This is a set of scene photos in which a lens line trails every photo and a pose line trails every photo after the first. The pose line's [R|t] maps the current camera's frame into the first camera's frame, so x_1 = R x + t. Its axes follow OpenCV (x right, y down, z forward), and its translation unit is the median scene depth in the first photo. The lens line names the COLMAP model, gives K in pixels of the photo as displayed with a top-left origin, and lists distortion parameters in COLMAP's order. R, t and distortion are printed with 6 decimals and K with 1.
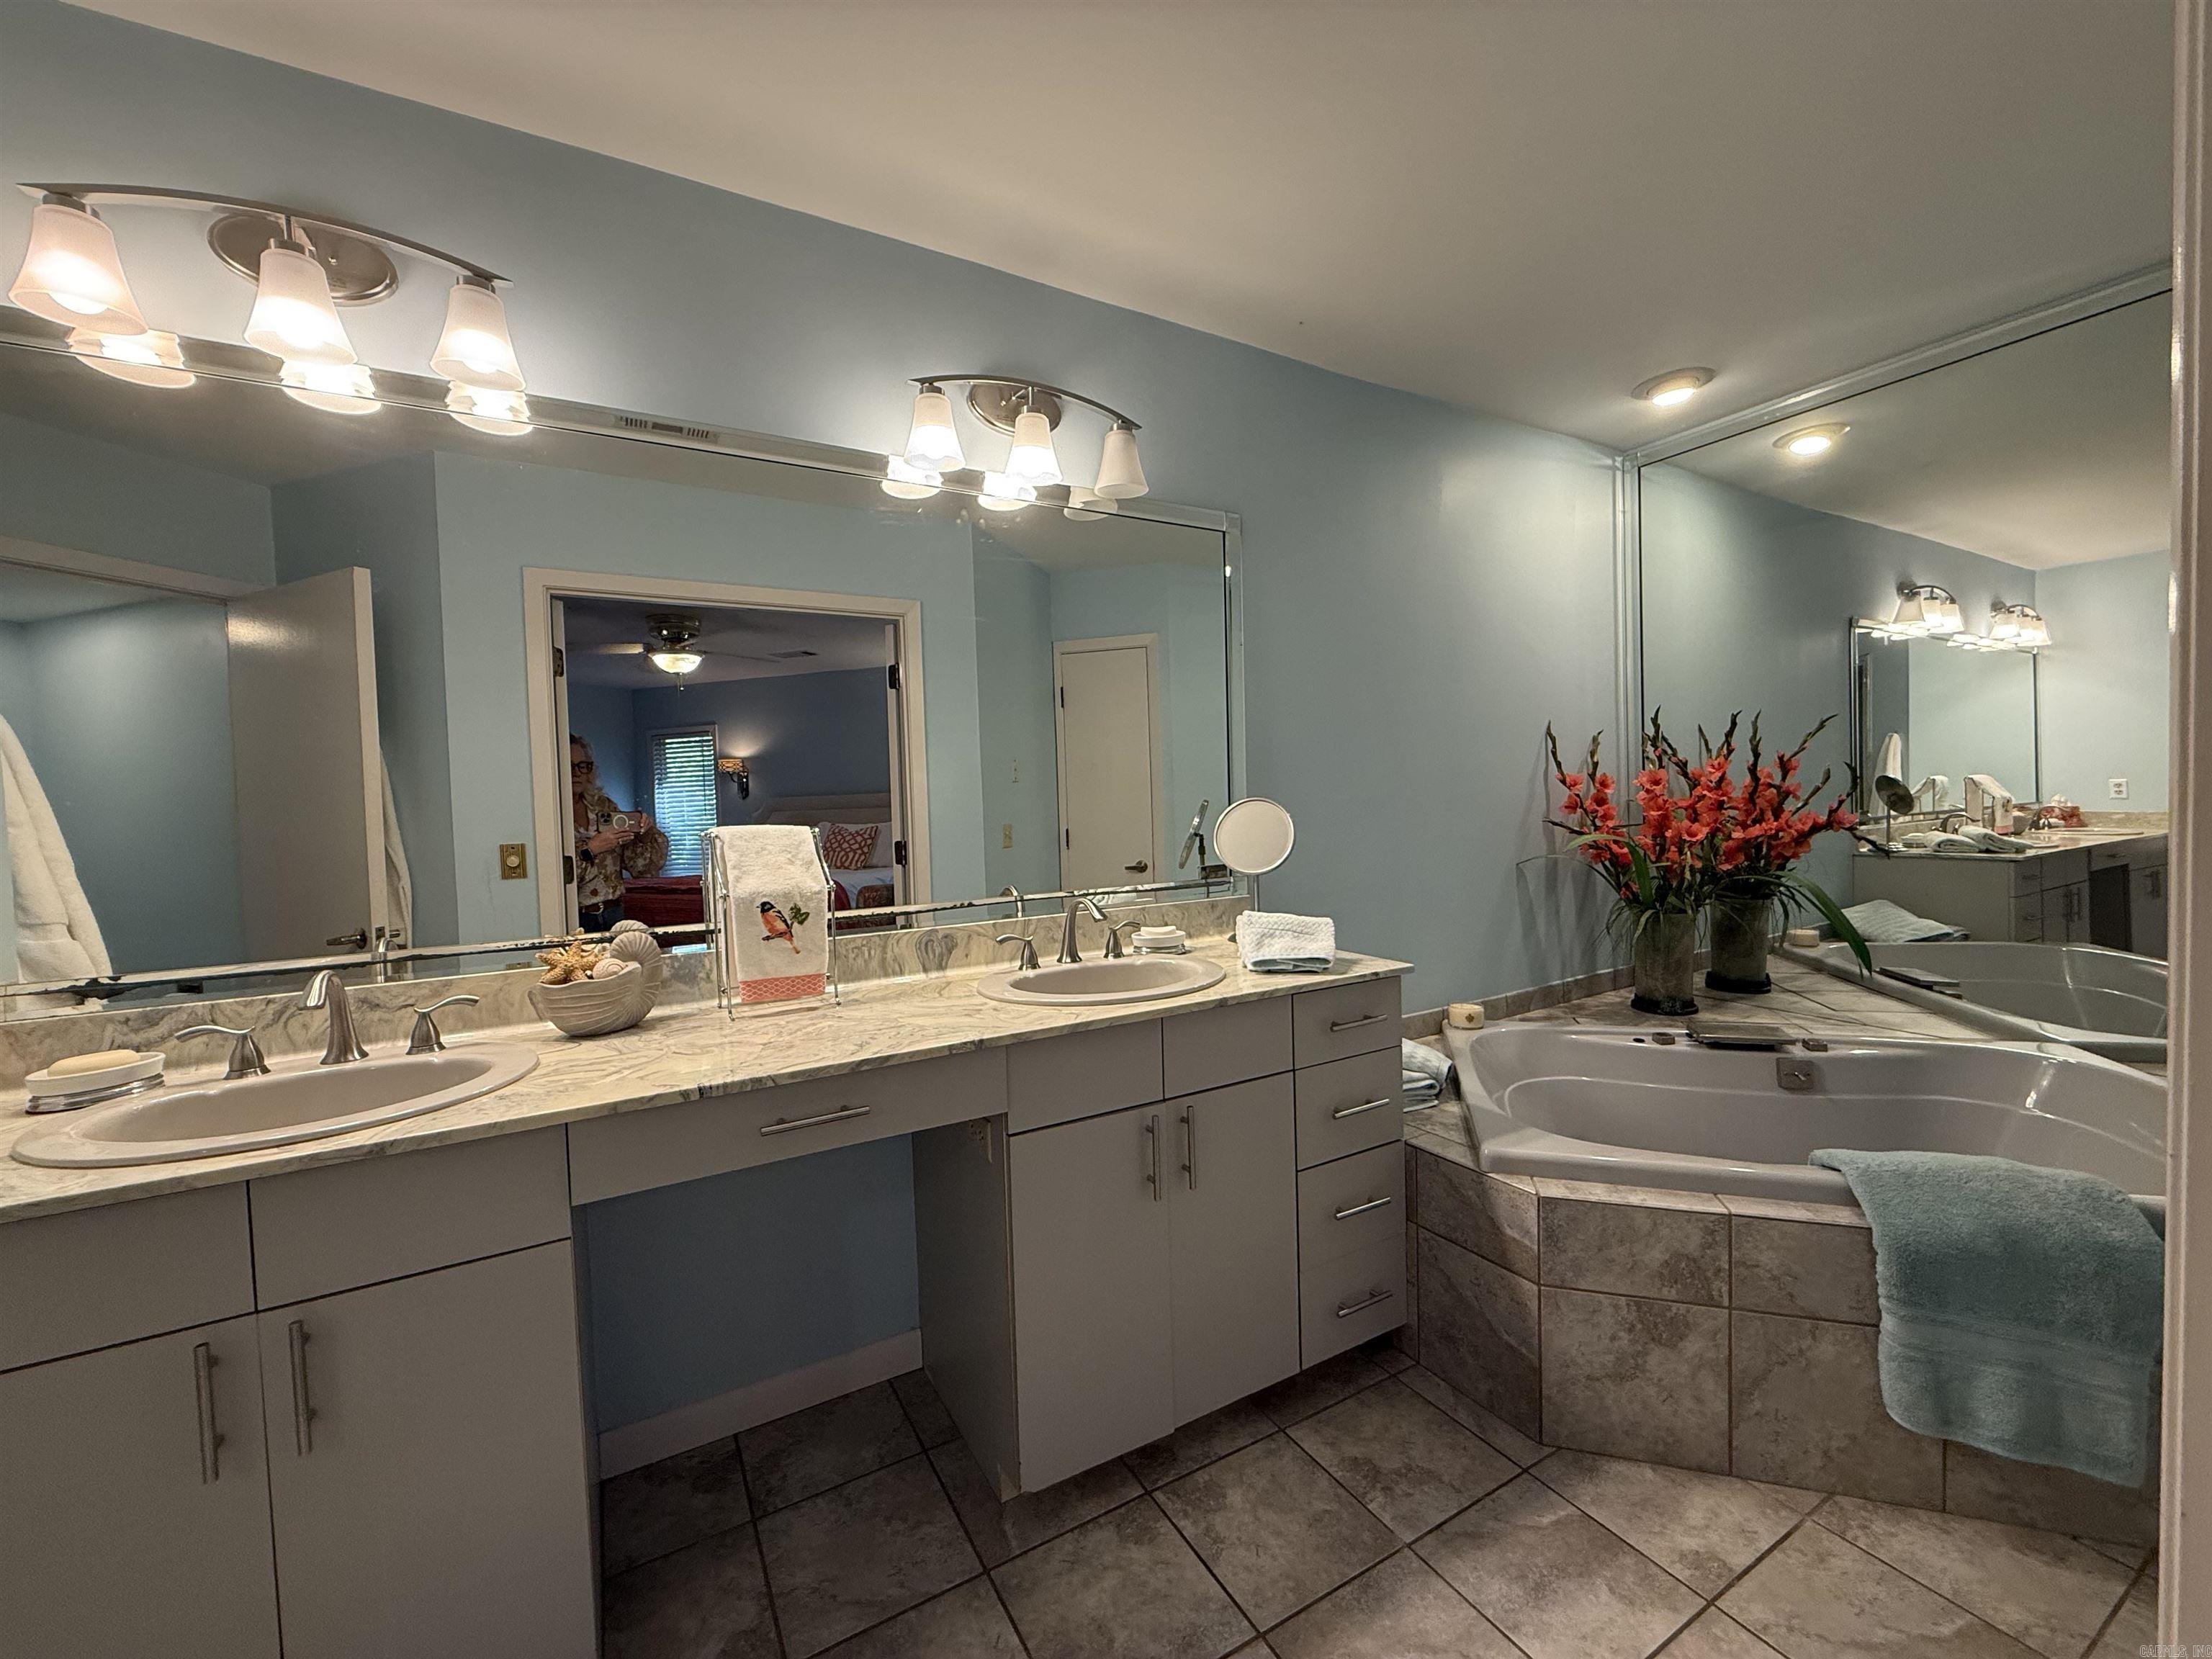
lens RADIAL K [[879.3, 0, 1103.4], [0, 879.3, 829.2], [0, 0, 1]] dist [0.000728, -0.000674]
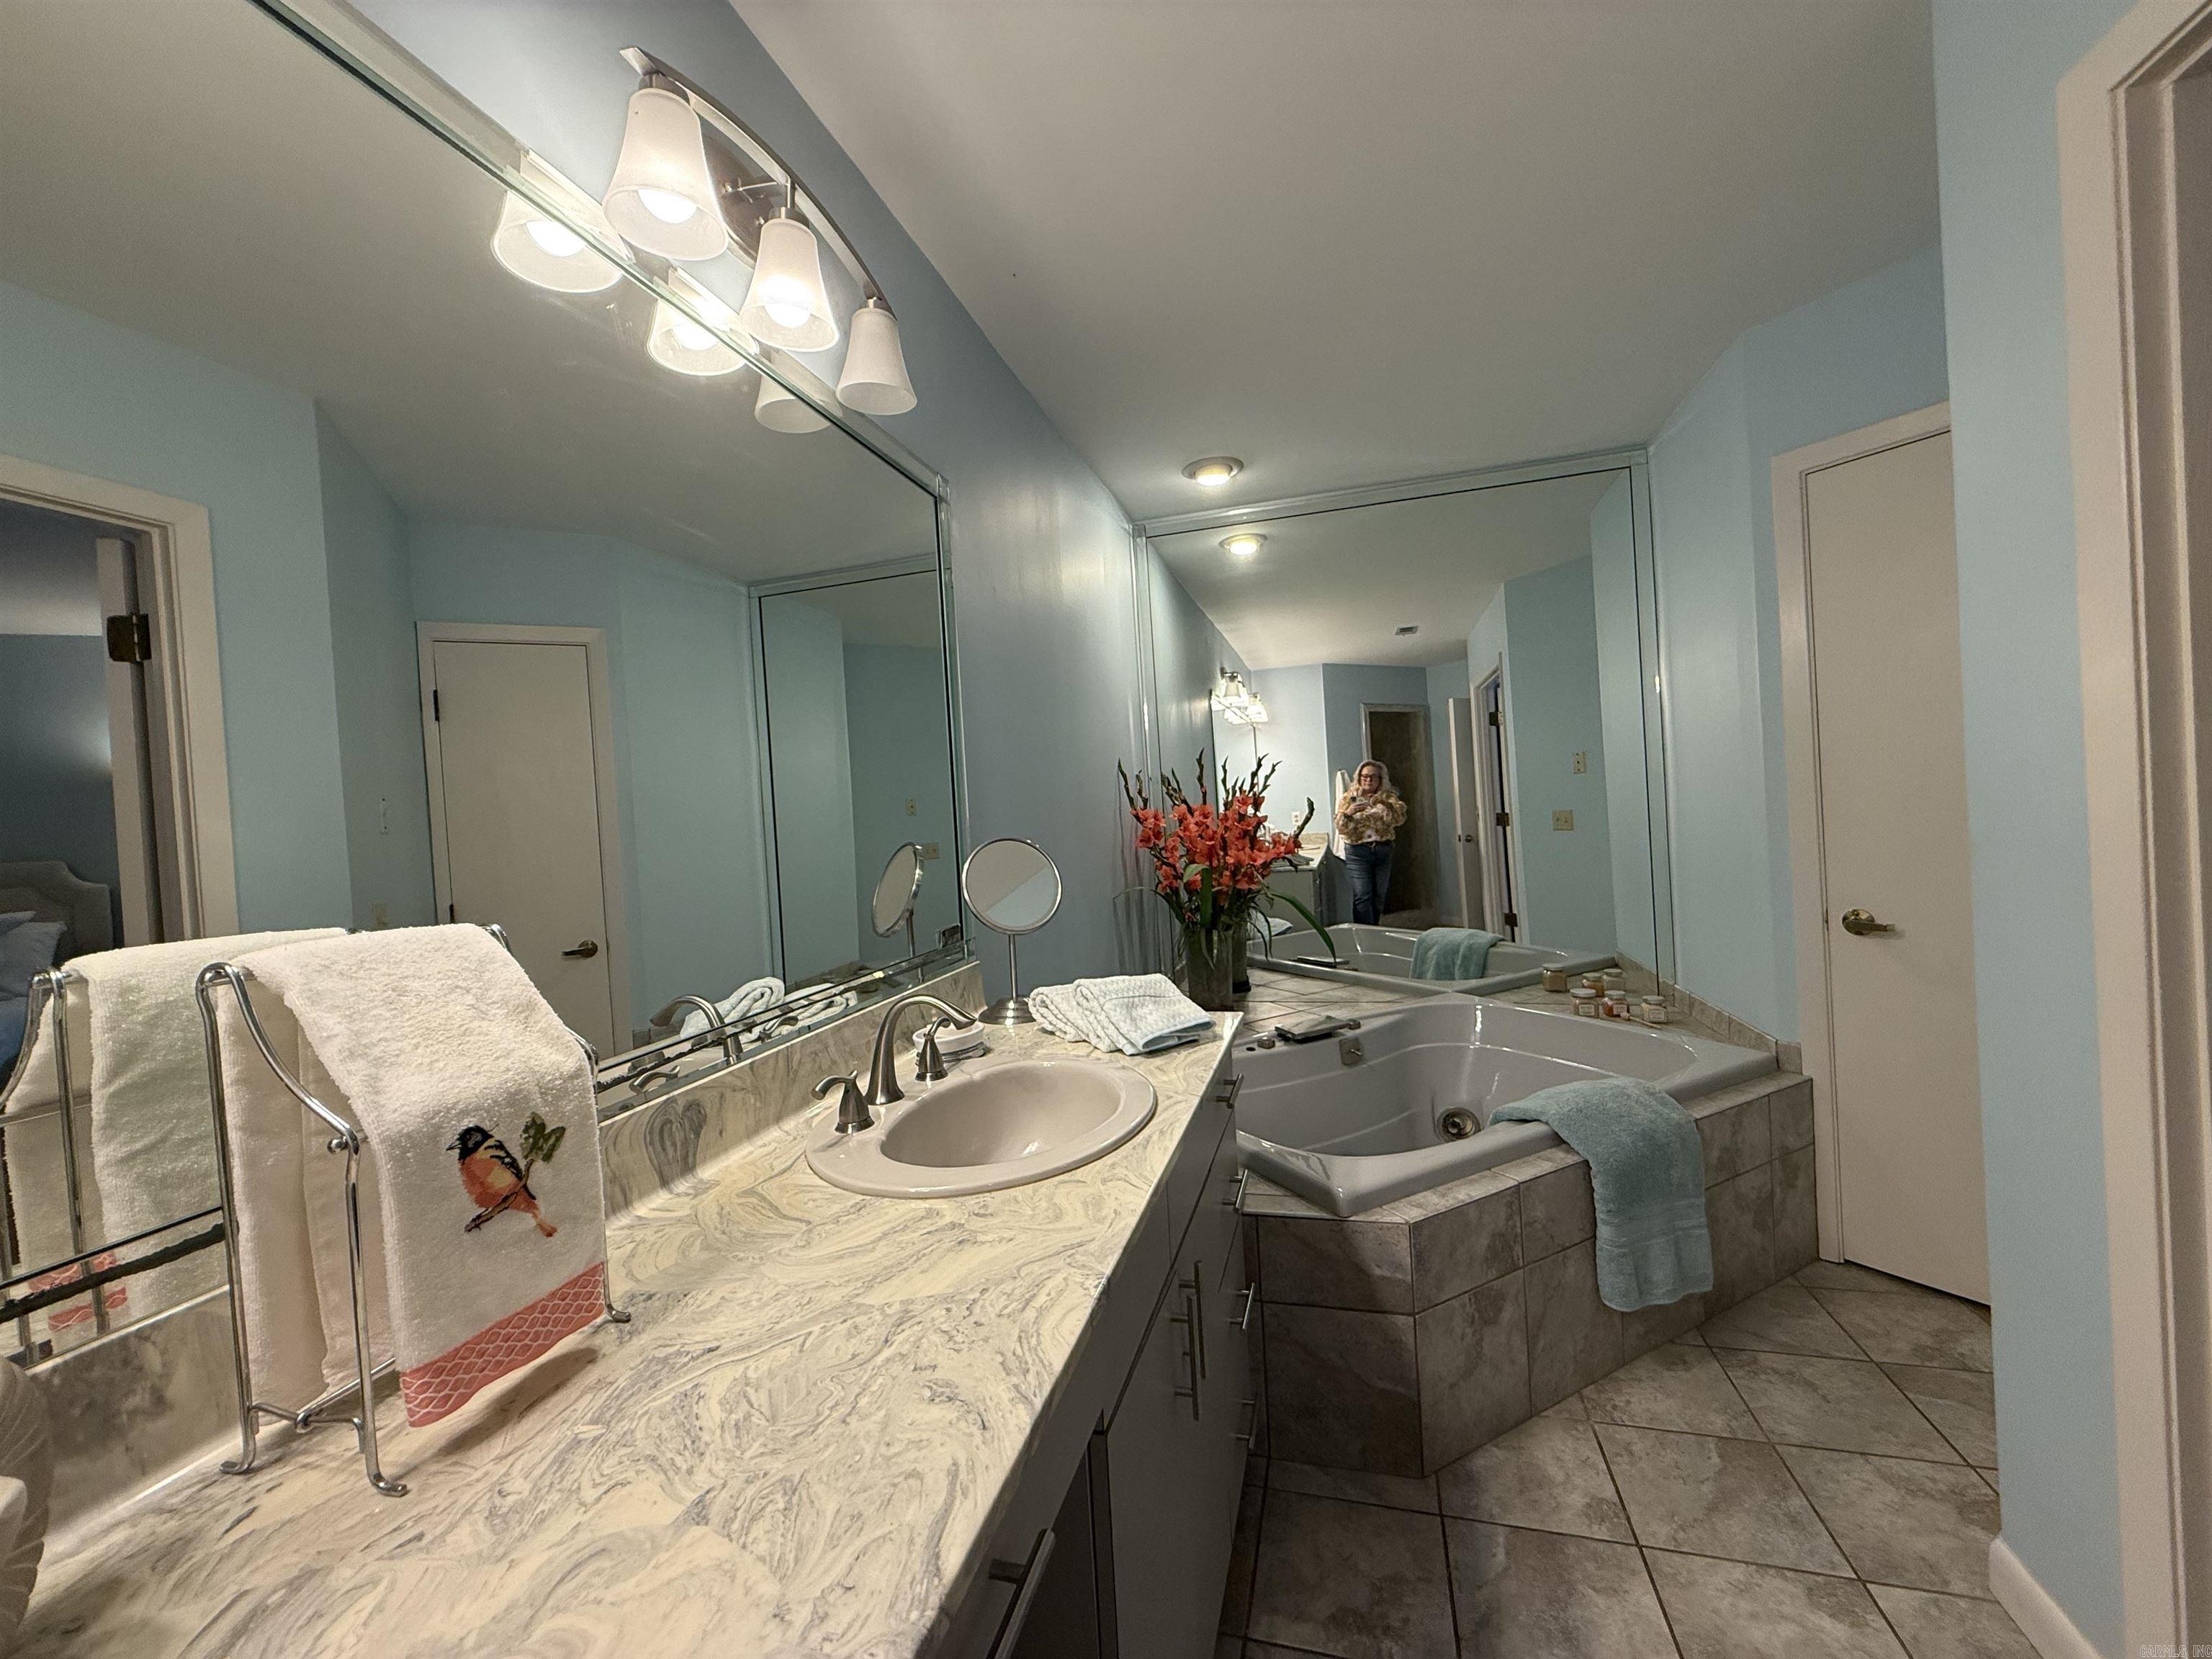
lens RADIAL K [[879.3, 0, 1104.7], [0, 879.3, 831.0], [0, 0, 1]] dist [0.000728, -0.000674]
pose [[0.713579, -0.024336, 0.700152, -0.432377], [0.062199, 0.997651, -0.028716, -0.016521], [-0.697808, 0.064040, 0.713416, 0.507555]]
